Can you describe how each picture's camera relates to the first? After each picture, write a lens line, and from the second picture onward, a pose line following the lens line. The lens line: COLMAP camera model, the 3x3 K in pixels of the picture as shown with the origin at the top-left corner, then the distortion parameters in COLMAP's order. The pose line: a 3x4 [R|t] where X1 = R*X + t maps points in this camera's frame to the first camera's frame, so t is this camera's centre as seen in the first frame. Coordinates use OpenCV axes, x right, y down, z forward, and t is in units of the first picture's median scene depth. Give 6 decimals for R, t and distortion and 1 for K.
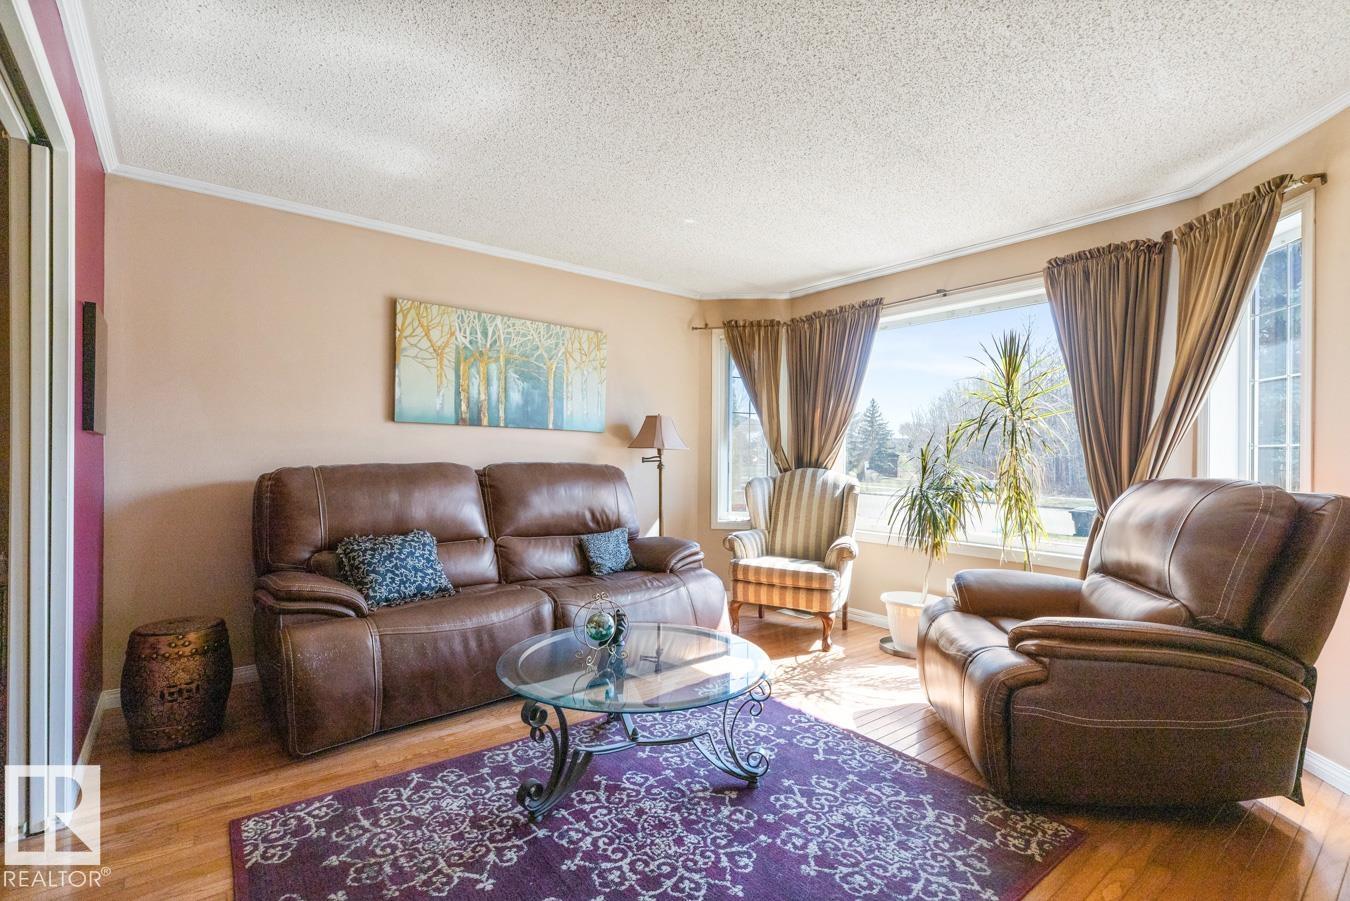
lens RADIAL K [[619.0, 0, 673.9], [0, 619.0, 452.4], [0, 0, 1]] dist [-0.000218, -0.000061]
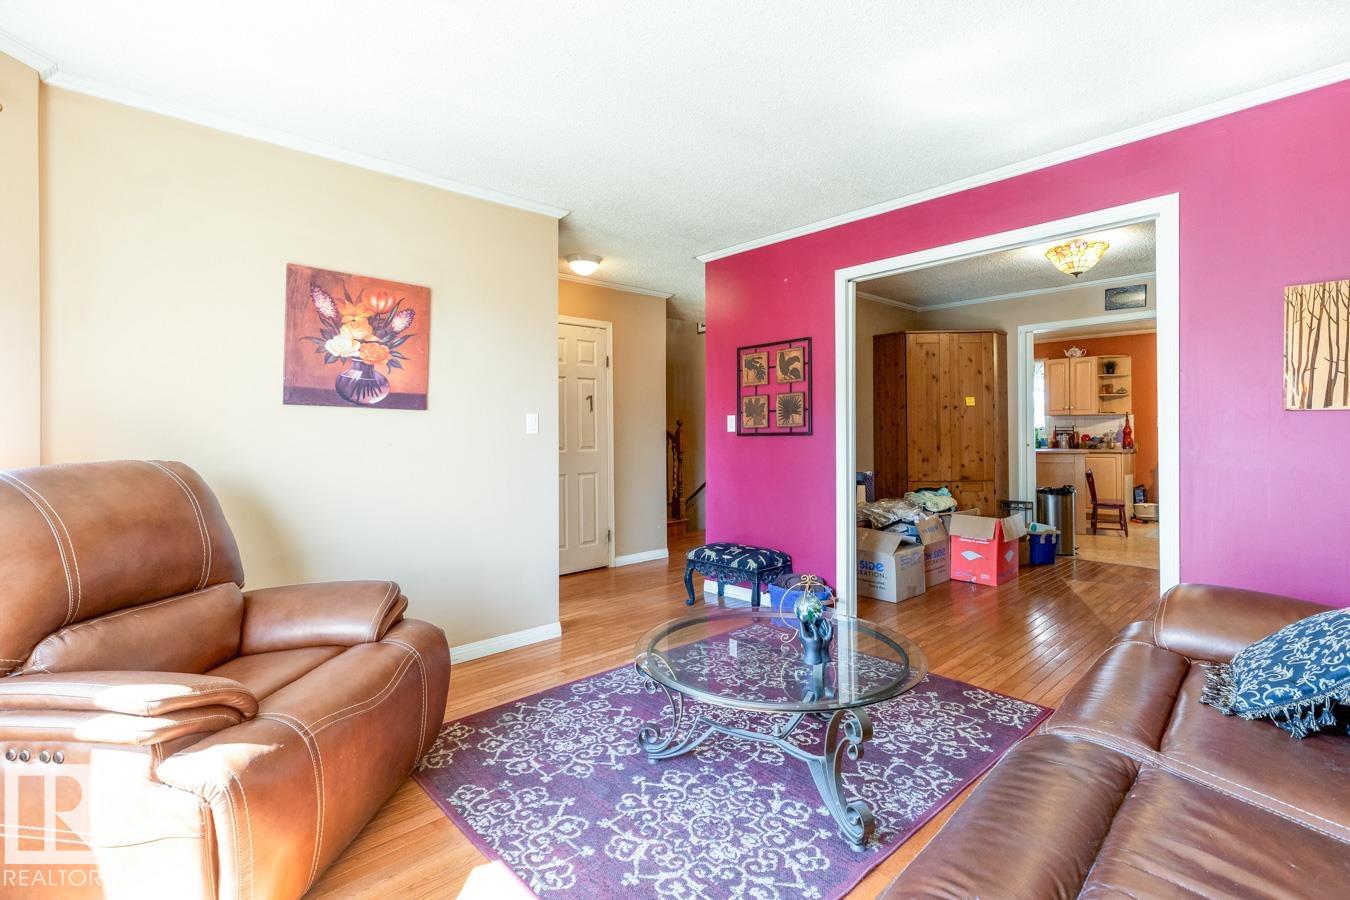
lens RADIAL K [[619.0, 0, 676.0], [0, 619.0, 443.2], [0, 0, 1]] dist [-0.000218, -0.000061]
pose [[-0.997304, 0.002414, -0.073346, 0.168298], [0.001605, 0.999937, 0.011083, 0.008656], [0.073368, 0.010936, -0.997245, 2.040445]]
